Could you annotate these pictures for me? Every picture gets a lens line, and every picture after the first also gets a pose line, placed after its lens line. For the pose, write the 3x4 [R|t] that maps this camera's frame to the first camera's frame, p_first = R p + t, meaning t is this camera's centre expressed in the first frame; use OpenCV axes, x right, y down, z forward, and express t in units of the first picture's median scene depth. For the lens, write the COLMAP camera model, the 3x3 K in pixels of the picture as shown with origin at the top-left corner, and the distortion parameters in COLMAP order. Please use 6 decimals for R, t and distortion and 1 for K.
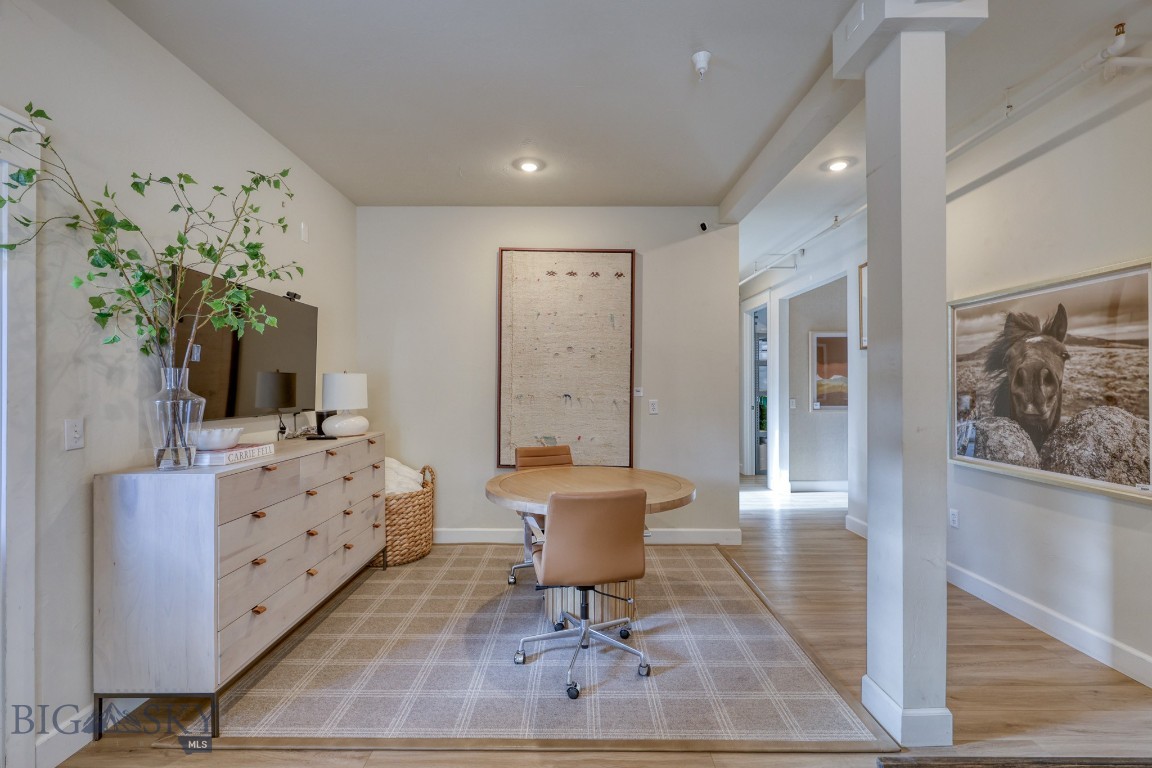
lens RADIAL K [[508.9, 0, 573.2], [0, 508.9, 387.8], [0, 0, 1]] dist [0.000616, 0.000010]
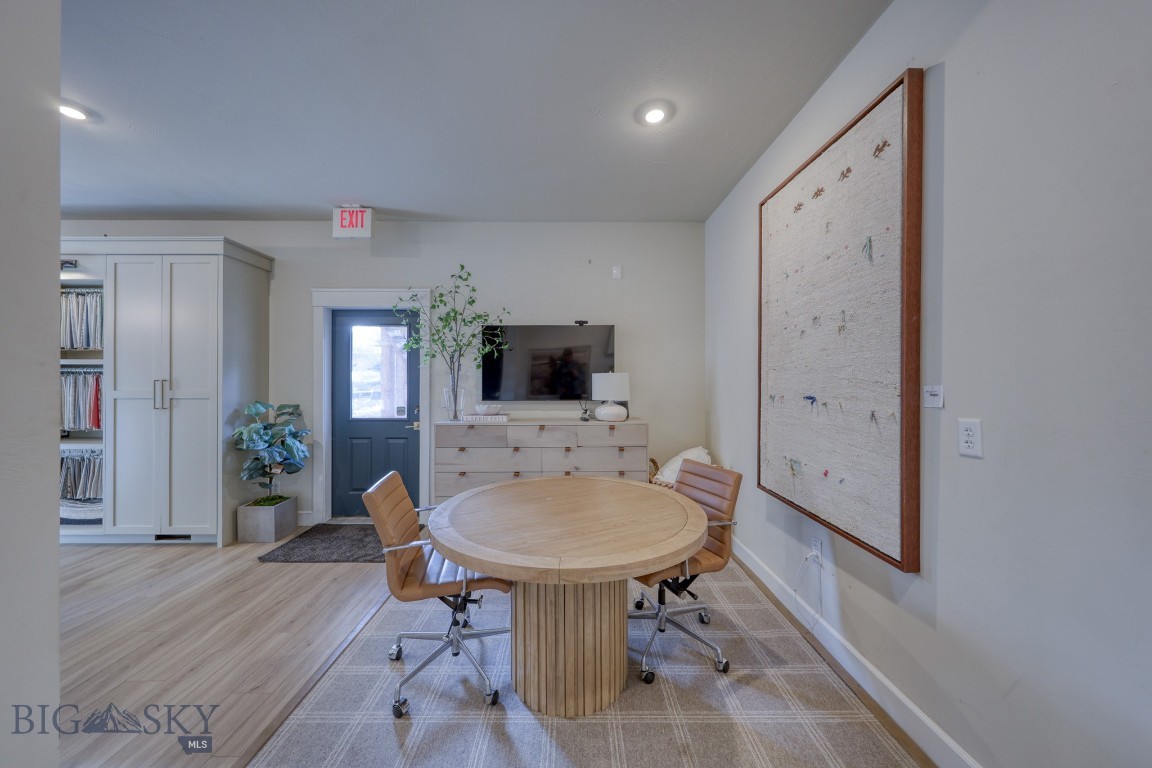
lens RADIAL K [[401.4, 0, 571.0], [0, 401.4, 379.2], [0, 0, 1]] dist [0.000006, -0.000091]
pose [[0.008691, -0.005354, -0.999948, 0.654584], [-0.001135, 0.999985, -0.005364, -0.006174], [0.999962, 0.001182, 0.008685, 1.005553]]
